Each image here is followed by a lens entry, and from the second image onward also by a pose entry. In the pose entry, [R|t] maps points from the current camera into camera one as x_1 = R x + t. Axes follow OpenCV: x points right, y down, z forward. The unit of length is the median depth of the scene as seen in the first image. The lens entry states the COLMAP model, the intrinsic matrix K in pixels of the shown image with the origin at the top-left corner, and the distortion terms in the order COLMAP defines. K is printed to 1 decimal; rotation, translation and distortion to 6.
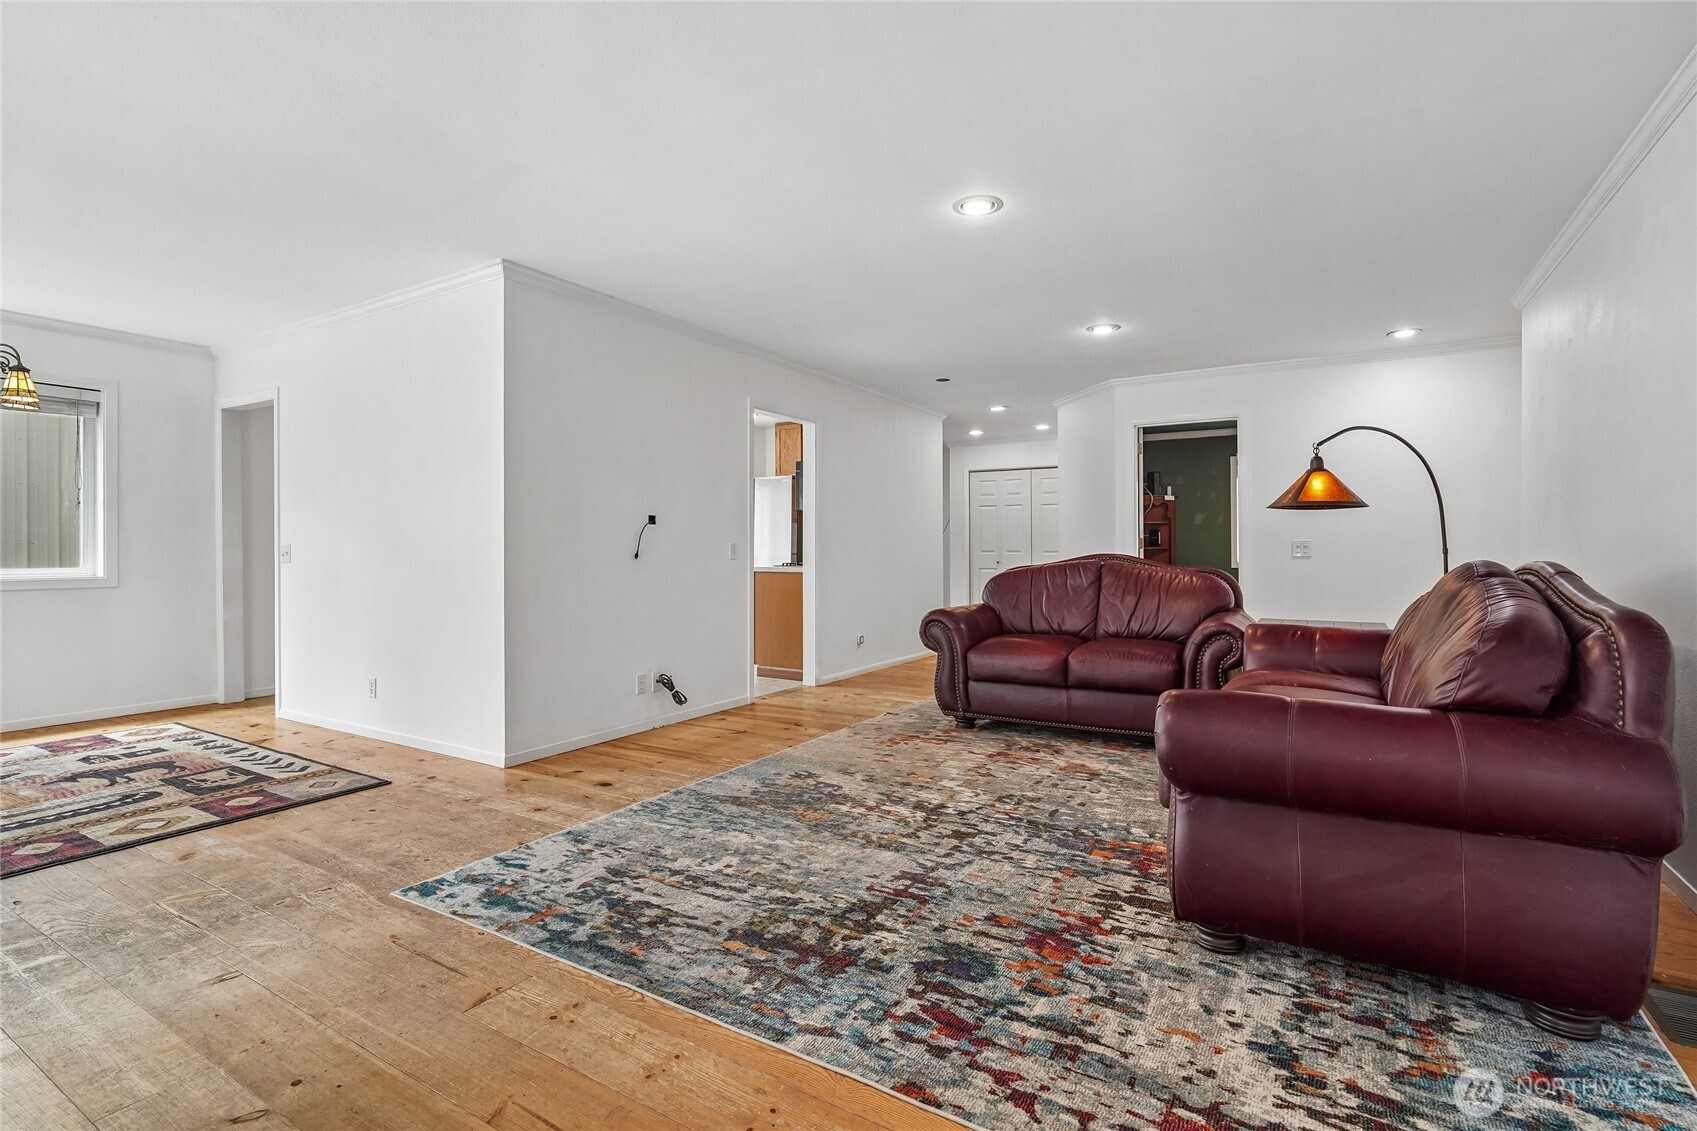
lens RADIAL K [[809.4, 0, 849.0], [0, 809.4, 557.6], [0, 0, 1]] dist [-0.008579, 0.002375]
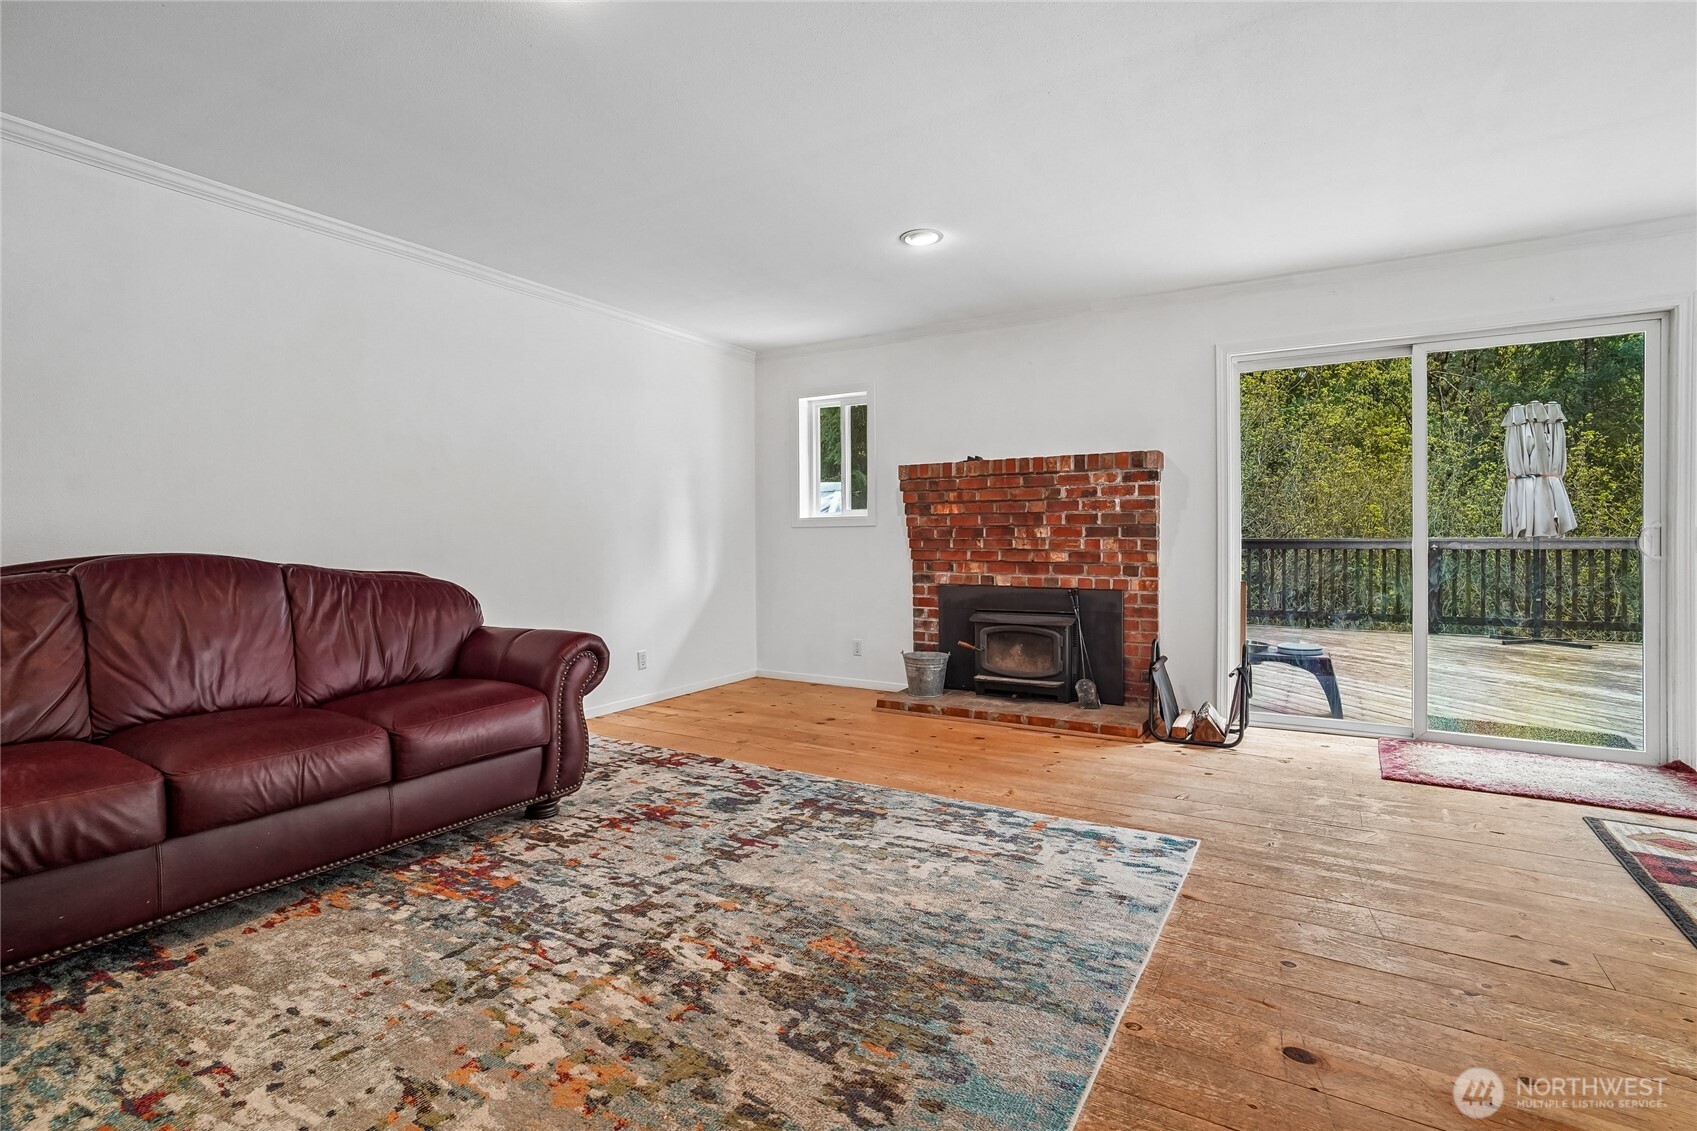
lens RADIAL K [[809.4, 0, 853.2], [0, 809.4, 553.8], [0, 0, 1]] dist [-0.008579, 0.002375]
pose [[-0.999879, 0.006571, -0.014076, -0.066219], [0.006170, 0.999580, 0.028315, -0.019755], [0.014256, 0.028225, -0.999500, 2.045357]]
